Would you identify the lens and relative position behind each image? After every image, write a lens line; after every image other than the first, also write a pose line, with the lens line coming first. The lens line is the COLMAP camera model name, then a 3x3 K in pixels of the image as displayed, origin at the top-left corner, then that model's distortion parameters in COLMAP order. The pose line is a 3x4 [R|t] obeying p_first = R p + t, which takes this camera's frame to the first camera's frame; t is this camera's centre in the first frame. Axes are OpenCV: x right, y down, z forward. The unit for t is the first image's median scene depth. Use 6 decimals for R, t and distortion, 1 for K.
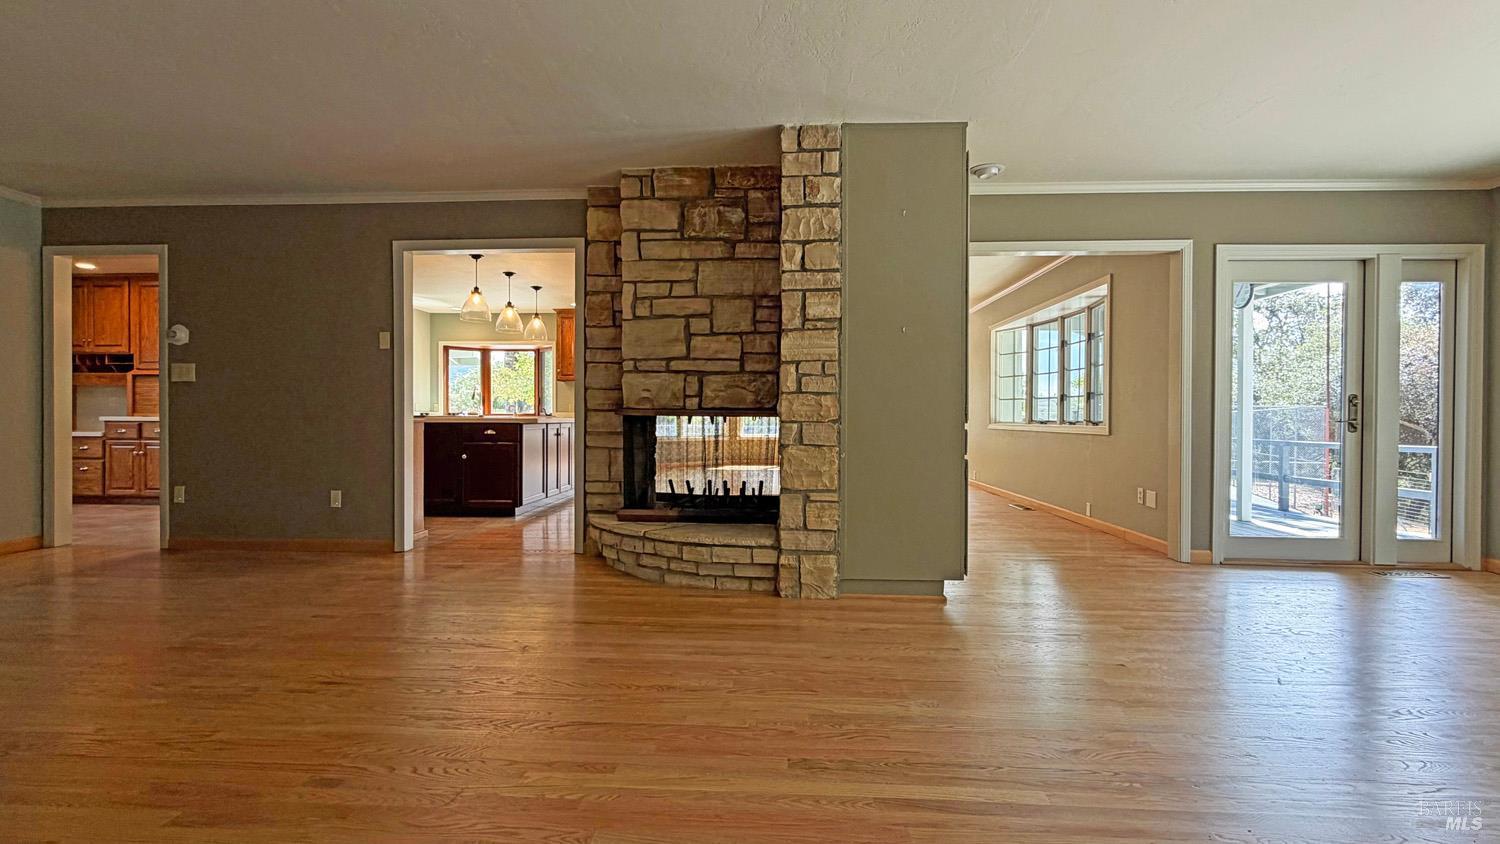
lens RADIAL K [[675.3, 0, 743.8], [0, 675.3, 419.3], [0, 0, 1]] dist [0.004962, -0.000825]
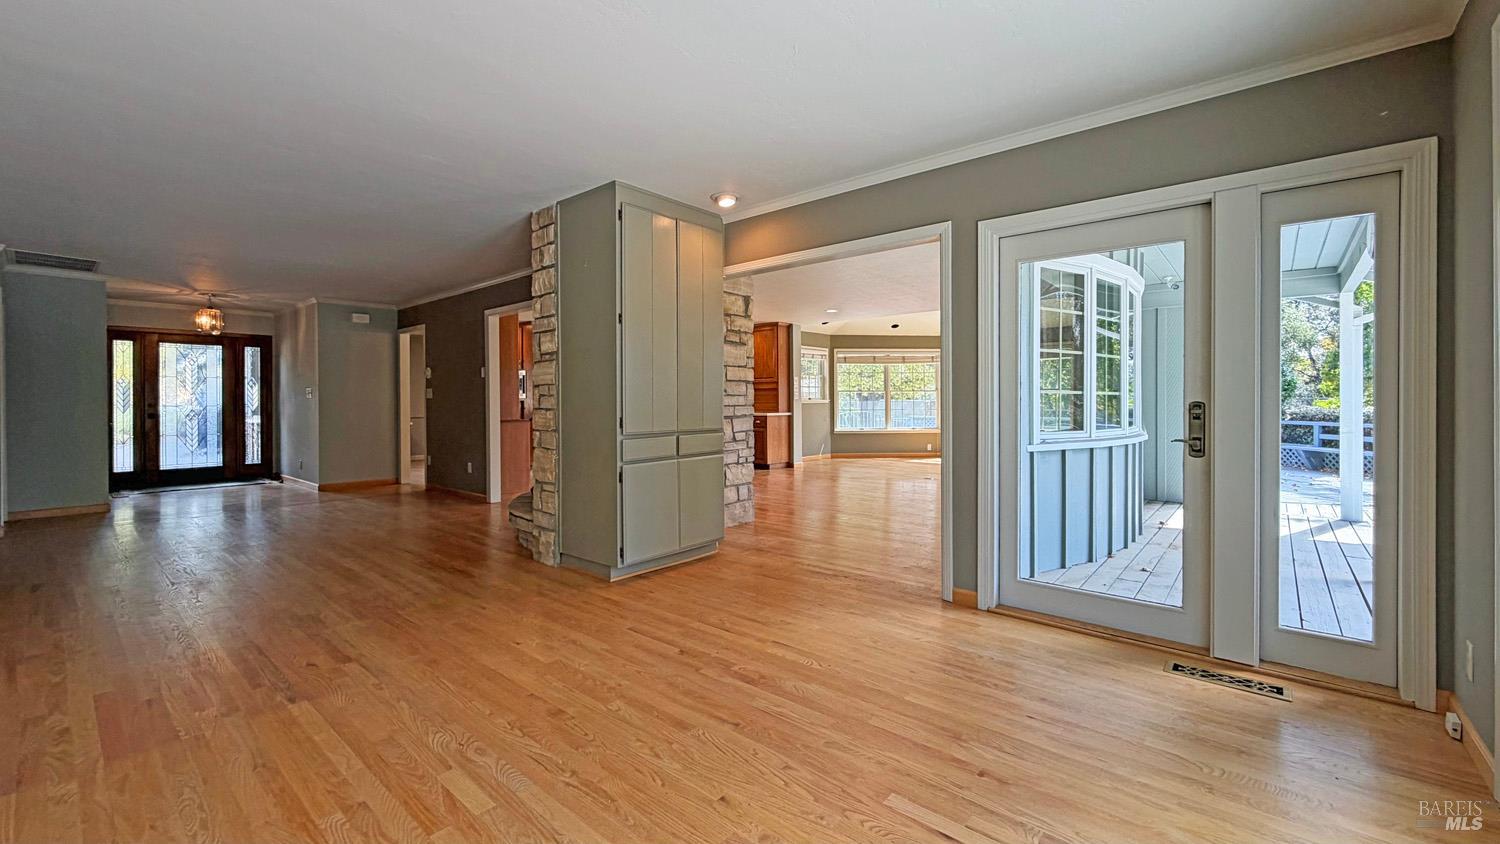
lens RADIAL K [[626.3, 0, 750.5], [0, 626.3, 401.2], [0, 0, 1]] dist [0.006892, 0.000096]
pose [[0.784431, -0.007862, -0.620166, 1.183975], [0.005357, 0.999968, -0.005900, -0.044883], [0.620192, 0.001306, 0.784449, 0.283679]]
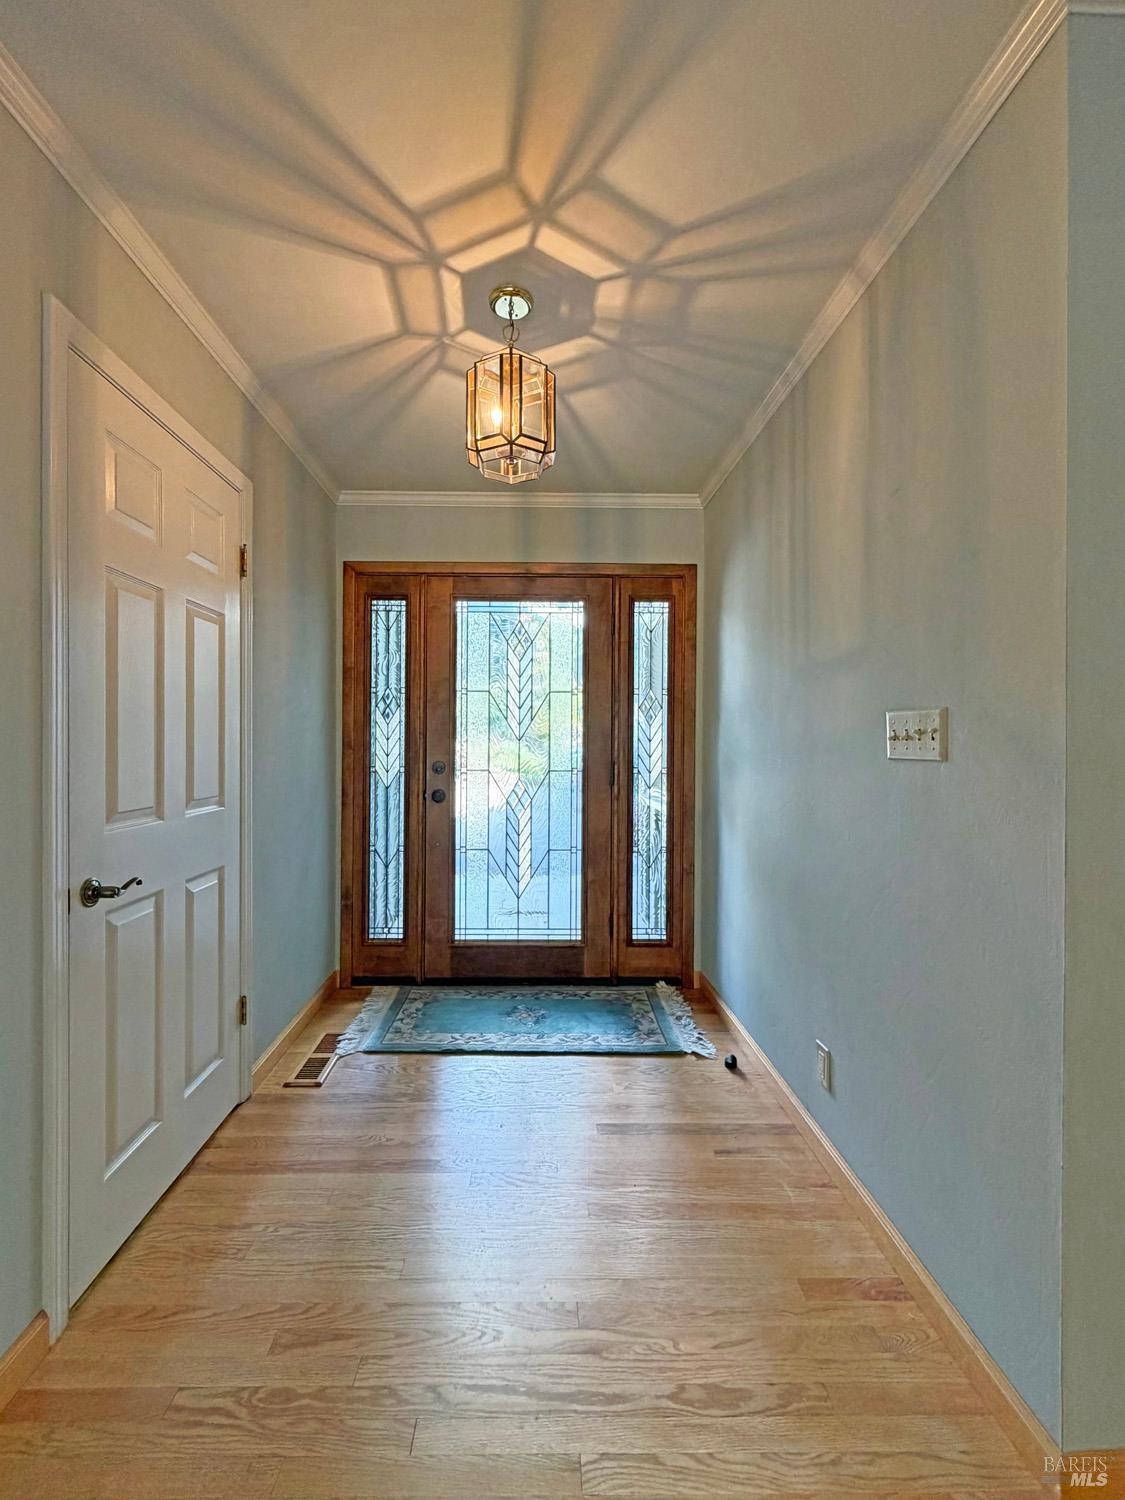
lens RADIAL K [[612.1, 0, 554.0], [0, 612.1, 749.4], [0, 0, 1]] dist [0.001153, 0.000092]
pose [[0.072348, 0.007933, -0.997348, -1.138664], [-0.013240, 0.999888, 0.006993, -0.088664], [0.997292, 0.012699, 0.072445, 0.835871]]
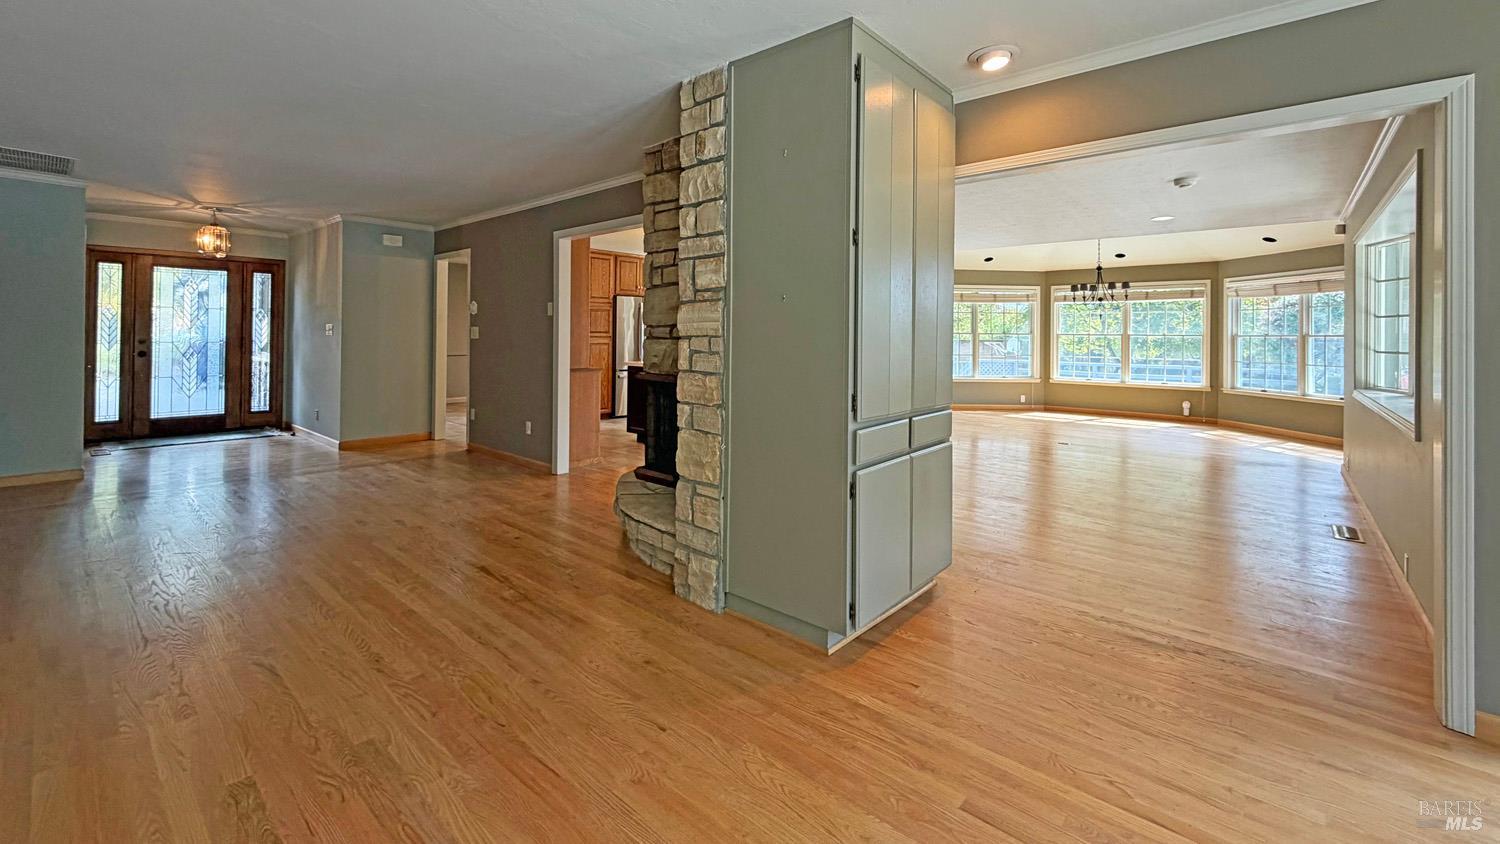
lens RADIAL K [[626.3, 0, 738.0], [0, 626.3, 328.9], [0, 0, 1]] dist [0.006892, 0.000096]
pose [[0.775524, -0.000860, -0.631317, 0.661377], [-0.010509, 0.999843, -0.014271, -0.085119], [0.631230, 0.017702, 0.775393, 0.388719]]
